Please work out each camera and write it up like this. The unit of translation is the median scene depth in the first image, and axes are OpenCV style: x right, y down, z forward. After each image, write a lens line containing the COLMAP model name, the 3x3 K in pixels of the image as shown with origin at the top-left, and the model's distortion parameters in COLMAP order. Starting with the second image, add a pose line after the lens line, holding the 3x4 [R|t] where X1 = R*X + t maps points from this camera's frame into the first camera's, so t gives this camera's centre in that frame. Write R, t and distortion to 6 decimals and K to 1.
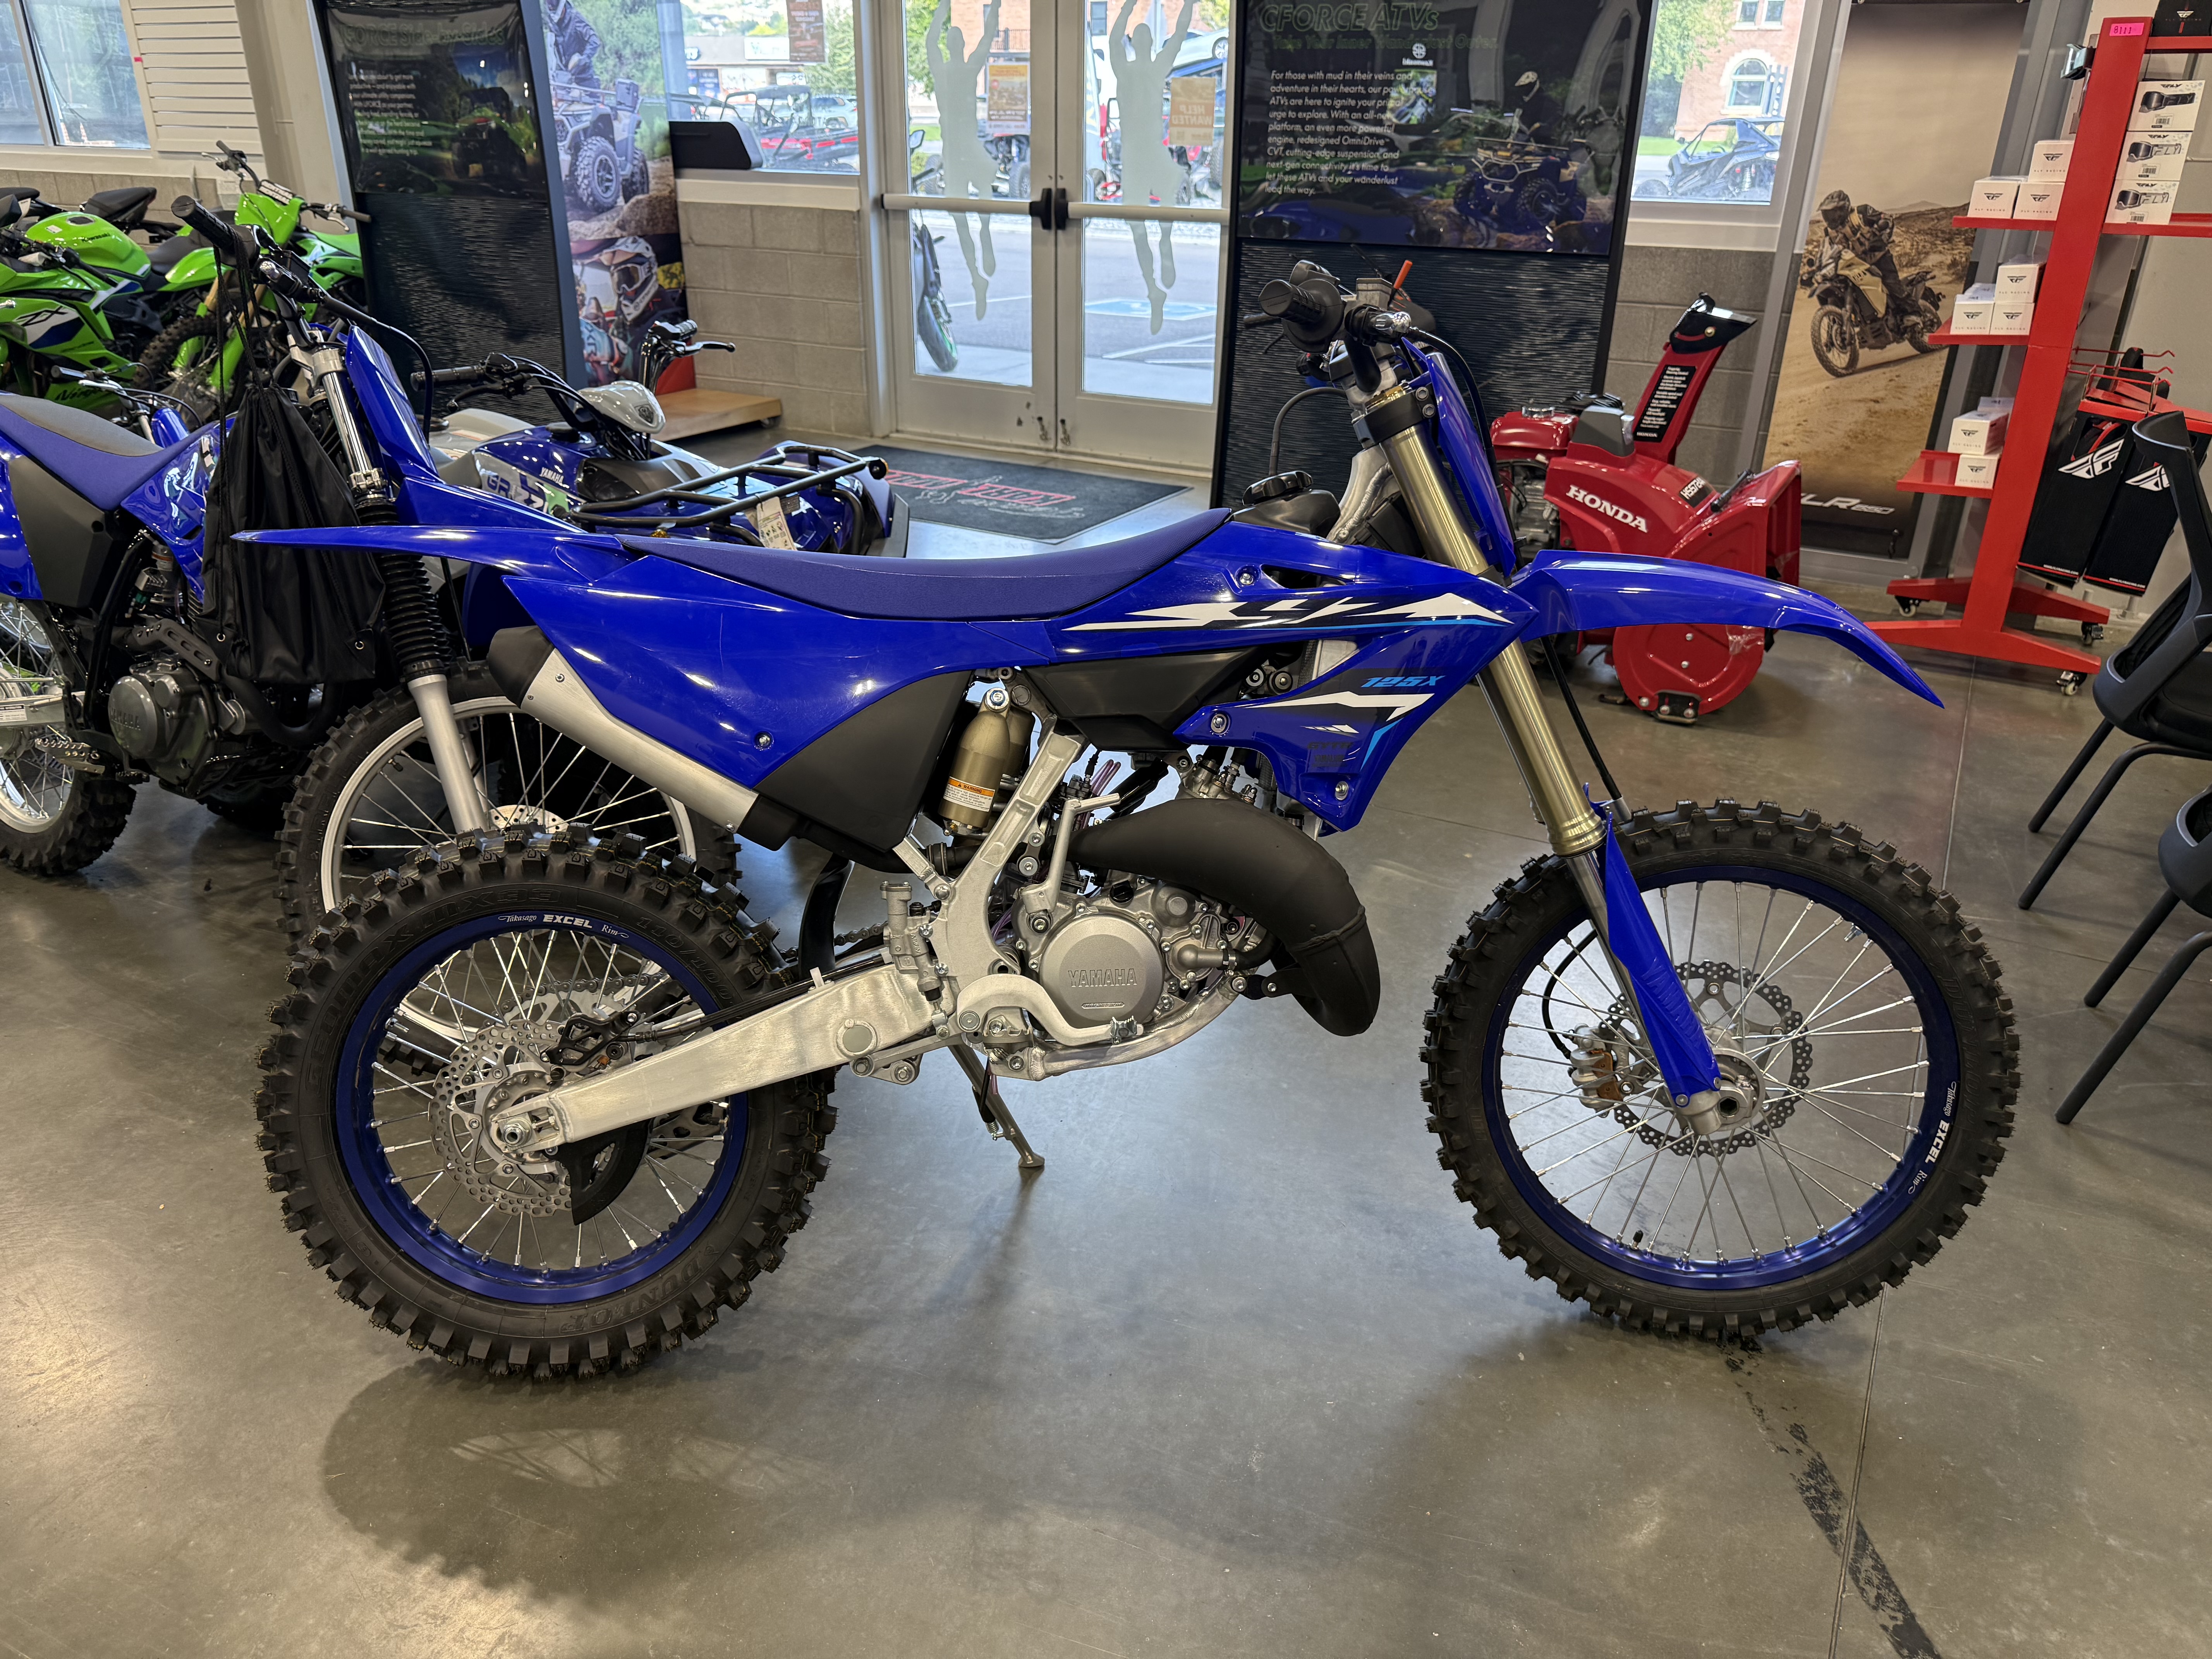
lens RADIAL K [[1511.8, 0, 1106.0], [0, 1511.8, 829.5], [0, 0, 1]] dist [0.056336, -0.054954]
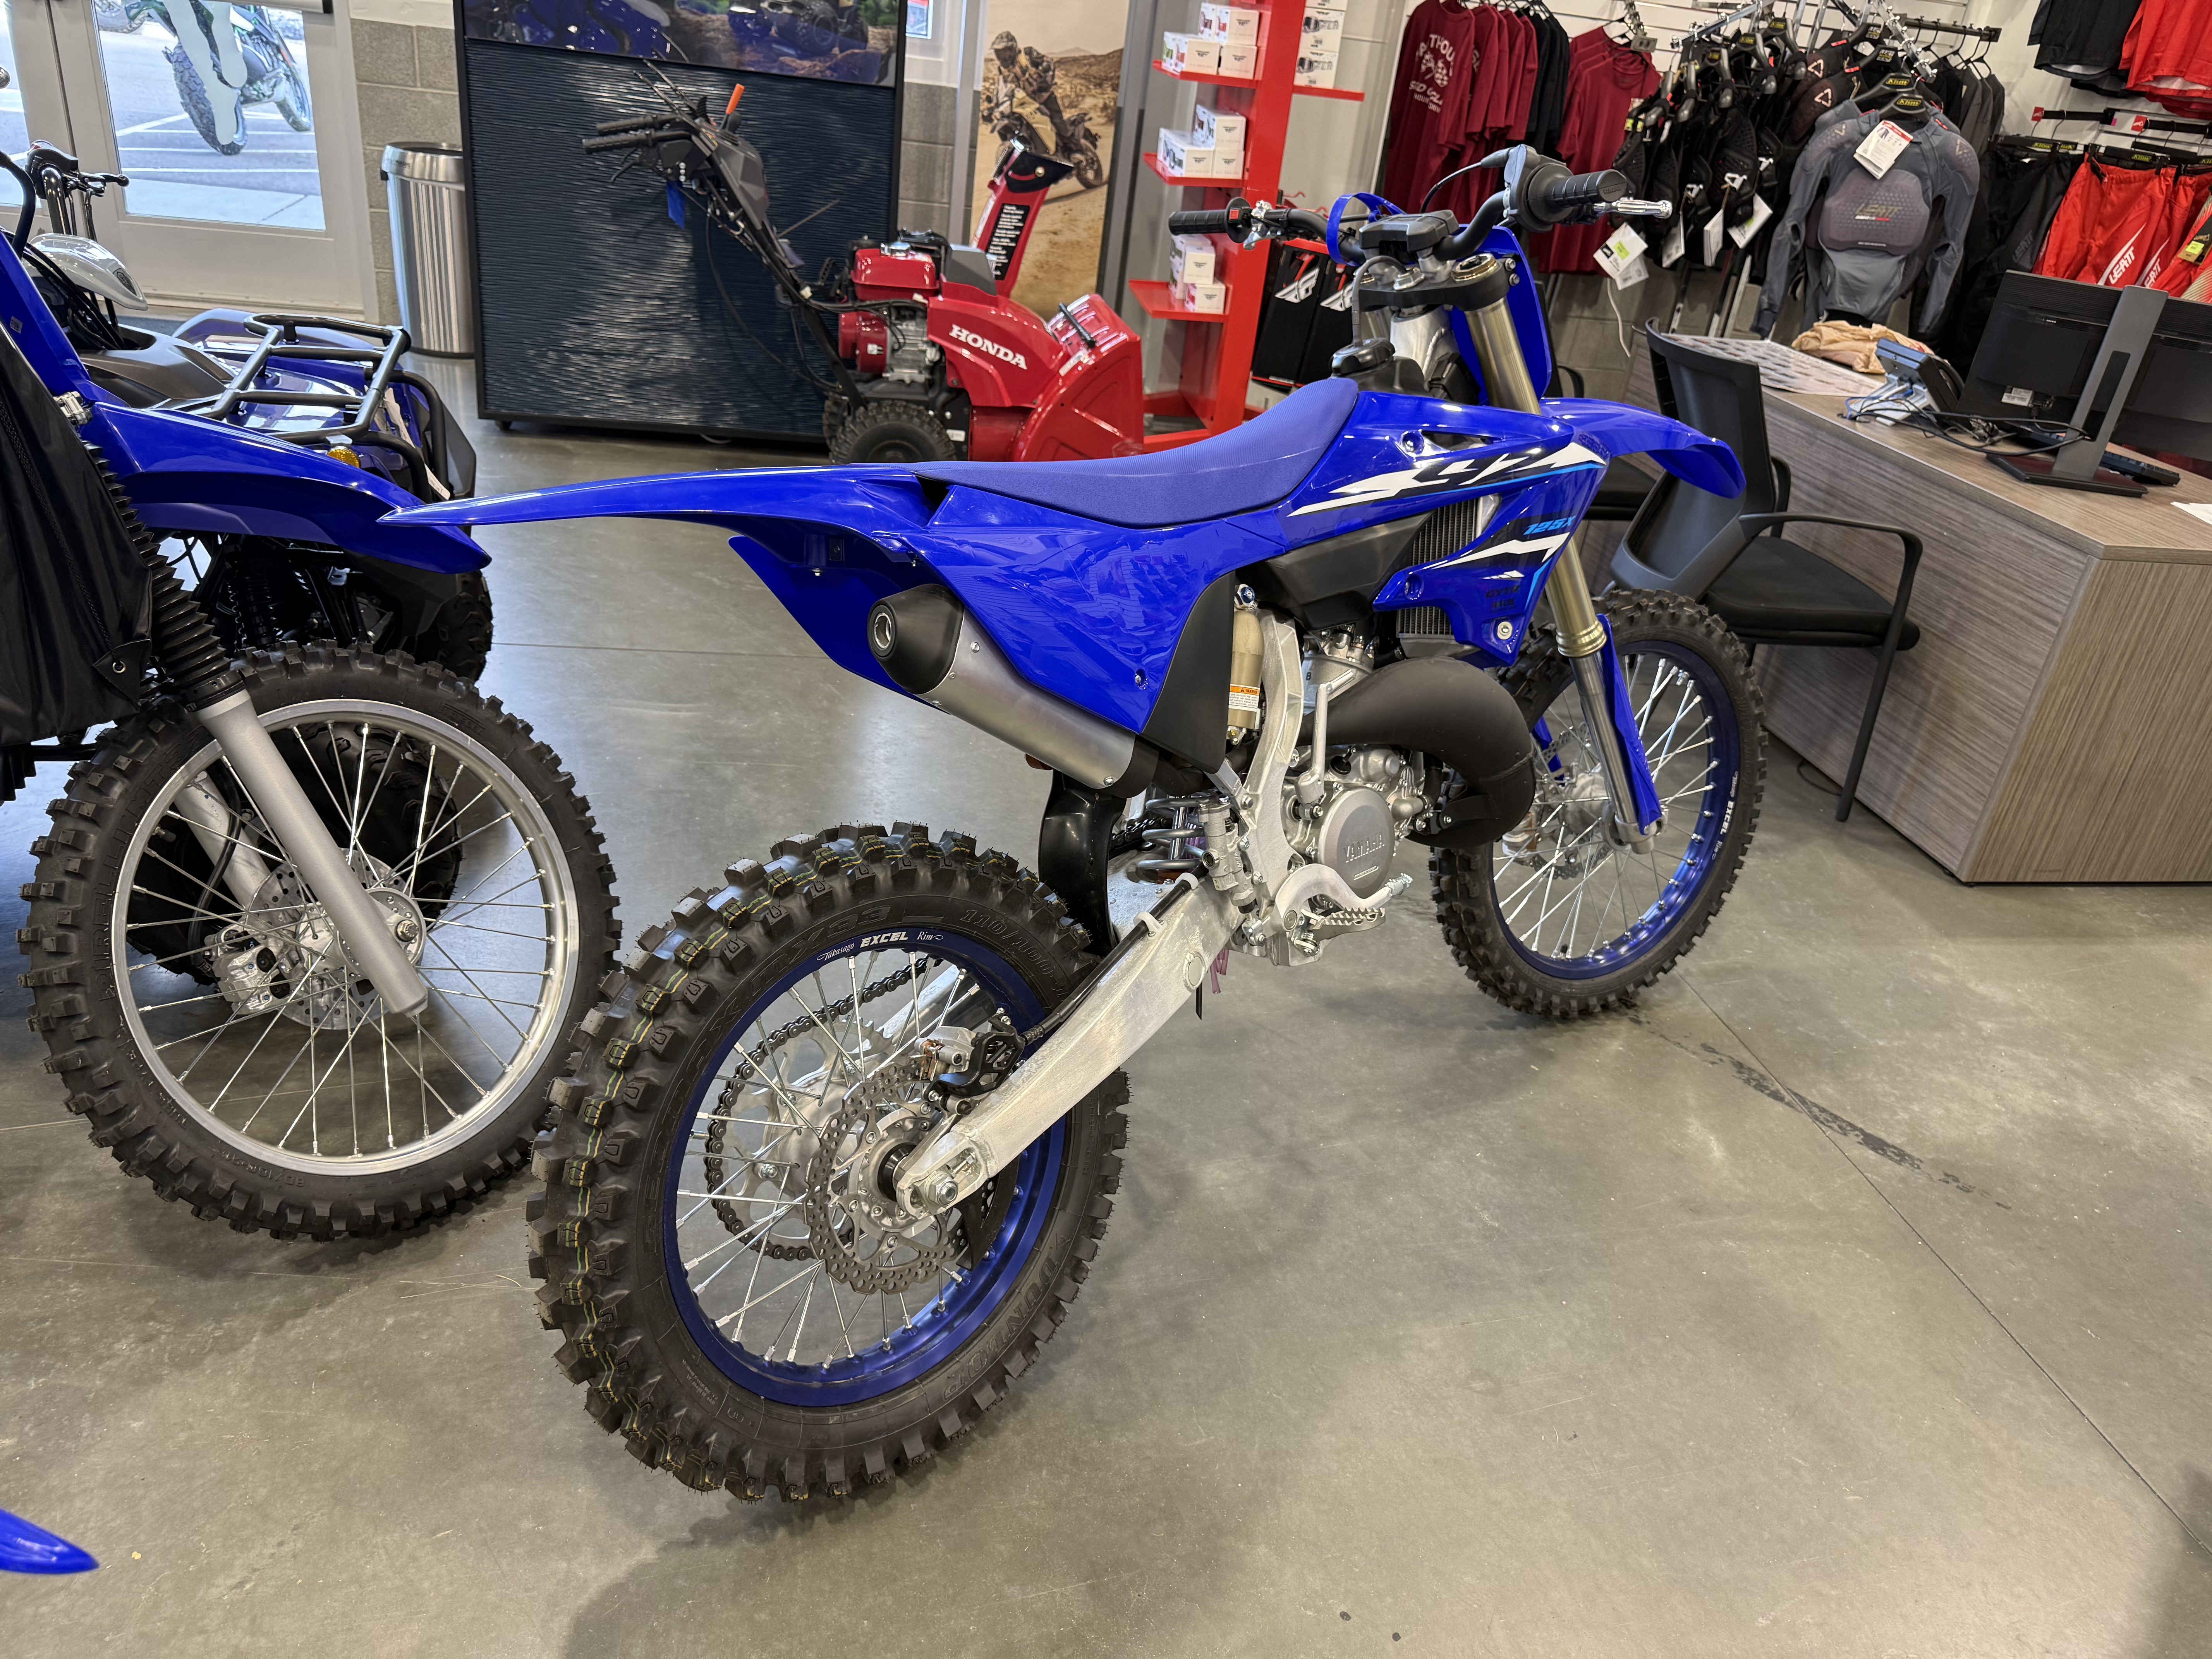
lens RADIAL K [[1575.7, 0, 1106.0], [0, 1575.7, 829.5], [0, 0, 1]] dist [0.047457, -0.117654]
pose [[0.758623, -0.239248, 0.606013, -0.302161], [0.178591, 0.970872, 0.159725, -0.045317], [-0.626575, -0.012943, 0.779254, 0.100348]]
